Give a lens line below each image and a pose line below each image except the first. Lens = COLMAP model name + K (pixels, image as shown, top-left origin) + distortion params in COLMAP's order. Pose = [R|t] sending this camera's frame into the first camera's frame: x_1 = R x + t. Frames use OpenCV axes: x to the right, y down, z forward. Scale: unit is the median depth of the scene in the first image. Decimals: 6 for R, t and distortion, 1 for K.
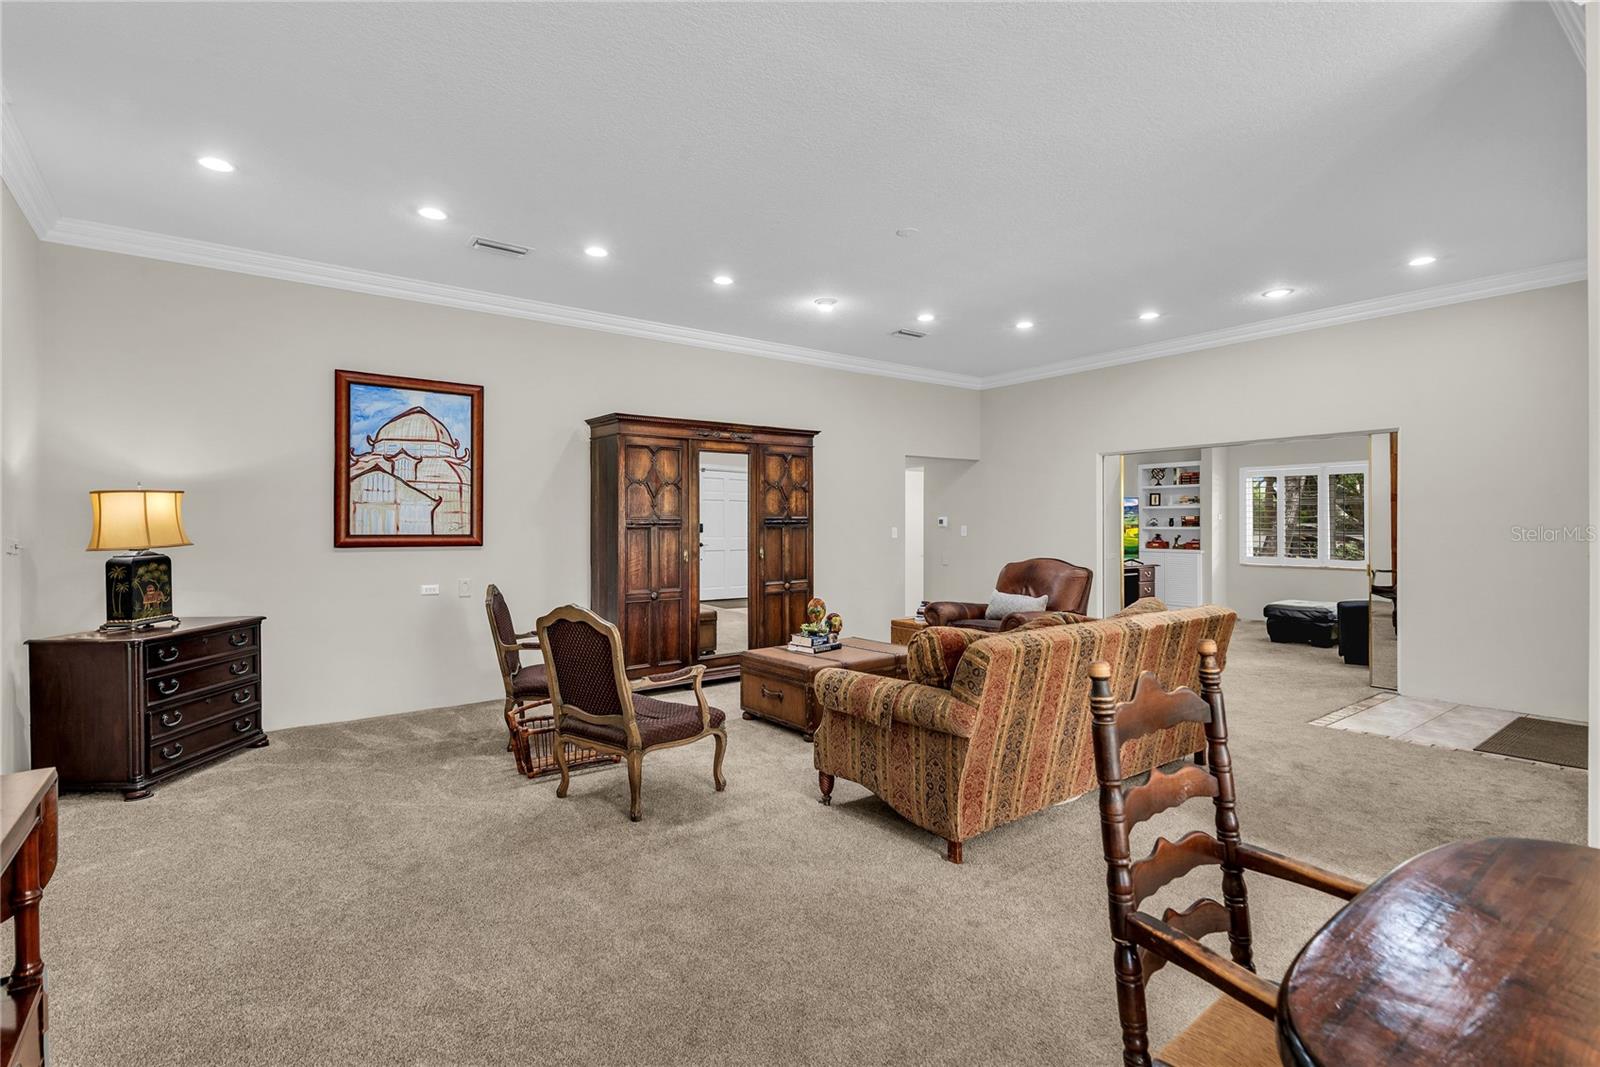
lens RADIAL K [[734.1, 0, 787.8], [0, 734.1, 525.5], [0, 0, 1]] dist [0.002997, 0.000198]
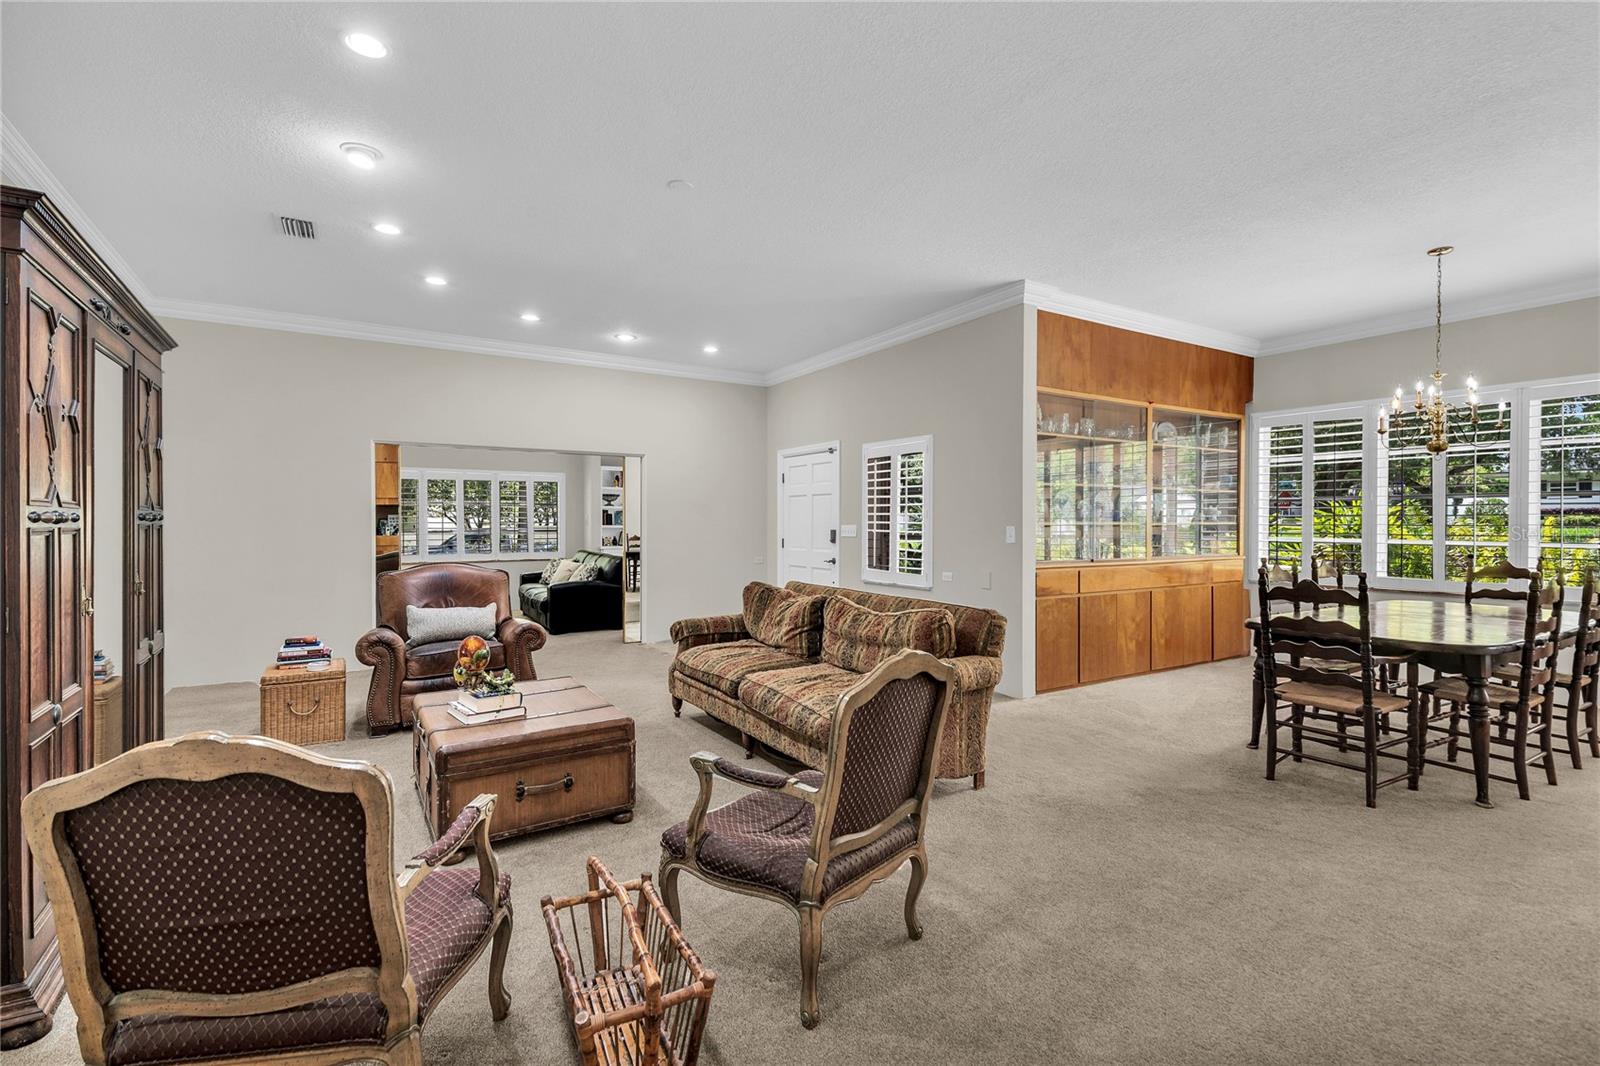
lens RADIAL K [[734.1, 0, 787.8], [0, 734.1, 525.0], [0, 0, 1]] dist [0.002997, 0.000198]
pose [[0.078270, 0.001675, 0.996931, -0.537361], [-0.002118, 0.999997, -0.001514, 0.002108], [-0.996930, -0.001993, 0.078273, 0.620484]]
